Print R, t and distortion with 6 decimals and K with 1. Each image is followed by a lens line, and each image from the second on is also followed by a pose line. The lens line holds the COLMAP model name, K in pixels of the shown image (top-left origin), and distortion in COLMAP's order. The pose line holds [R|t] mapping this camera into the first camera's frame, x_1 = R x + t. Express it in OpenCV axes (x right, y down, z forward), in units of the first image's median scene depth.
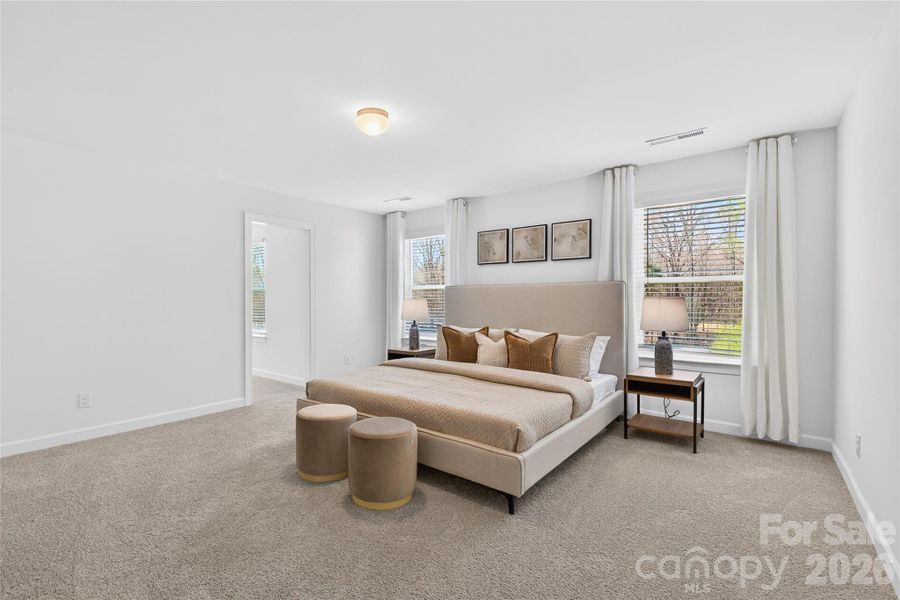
lens RADIAL K [[399.1, 0, 454.7], [0, 399.1, 303.9], [0, 0, 1]] dist [-0.021381, -0.000545]
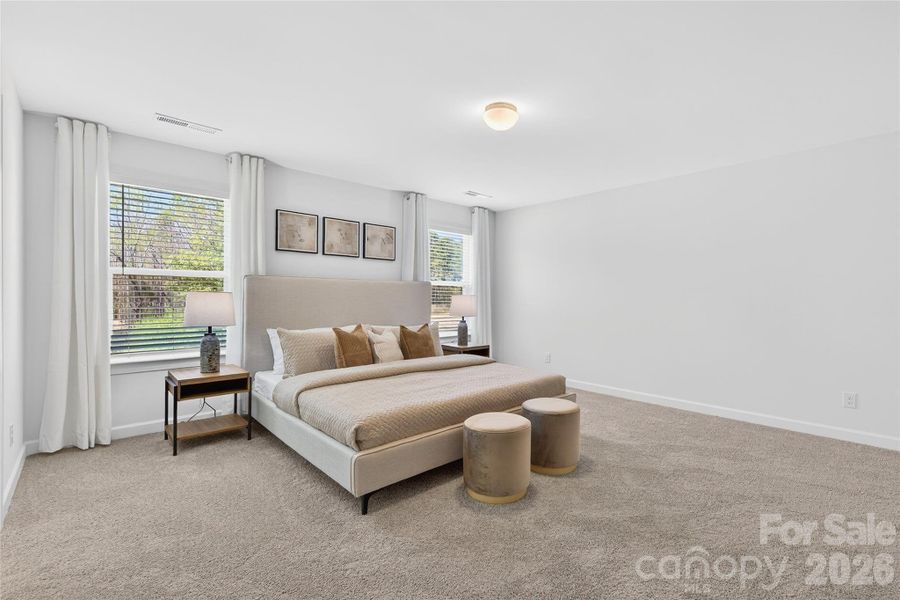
lens RADIAL K [[399.1, 0, 454.7], [0, 399.1, 298.7], [0, 0, 1]] dist [-0.021381, -0.000545]
pose [[0.165133, -0.000930, 0.986271, -0.719528], [0.001310, 0.999999, 0.000724, -0.002372], [-0.986270, 0.001172, 0.165134, 0.567611]]
